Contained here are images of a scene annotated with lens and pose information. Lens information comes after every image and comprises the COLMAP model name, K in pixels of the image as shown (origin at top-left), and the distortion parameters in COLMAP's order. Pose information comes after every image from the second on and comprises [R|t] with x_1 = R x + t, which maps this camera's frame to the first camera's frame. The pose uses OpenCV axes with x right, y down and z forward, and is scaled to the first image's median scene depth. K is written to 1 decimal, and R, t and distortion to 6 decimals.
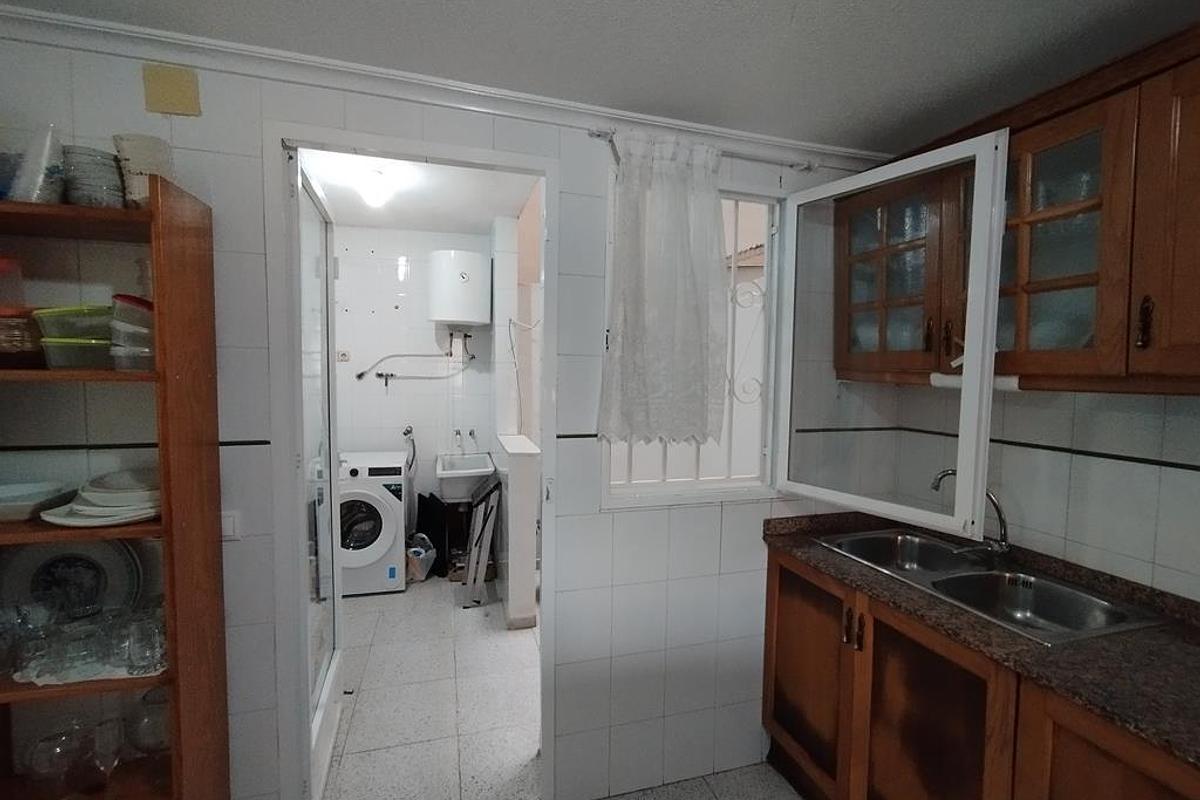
lens RADIAL K [[555.3, 0, 607.4], [0, 555.3, 406.3], [0, 0, 1]] dist [-0.026059, 0.030132]
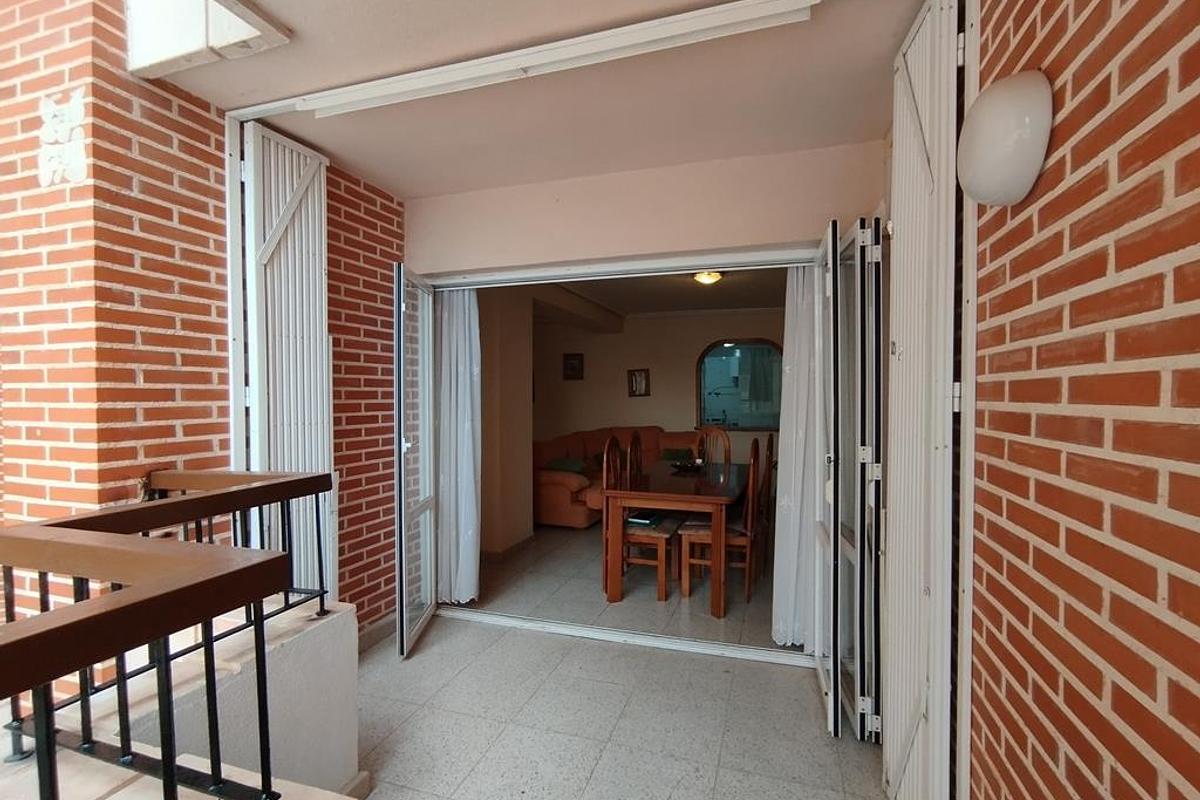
lens RADIAL K [[555.3, 0, 607.4], [0, 555.3, 406.3], [0, 0, 1]] dist [-0.026059, 0.030132]
pose [[0.819896, -0.007275, -0.572467, 2.241929], [-0.025990, 0.998415, -0.049911, 0.473313], [0.571923, 0.055801, 0.818407, -4.878598]]
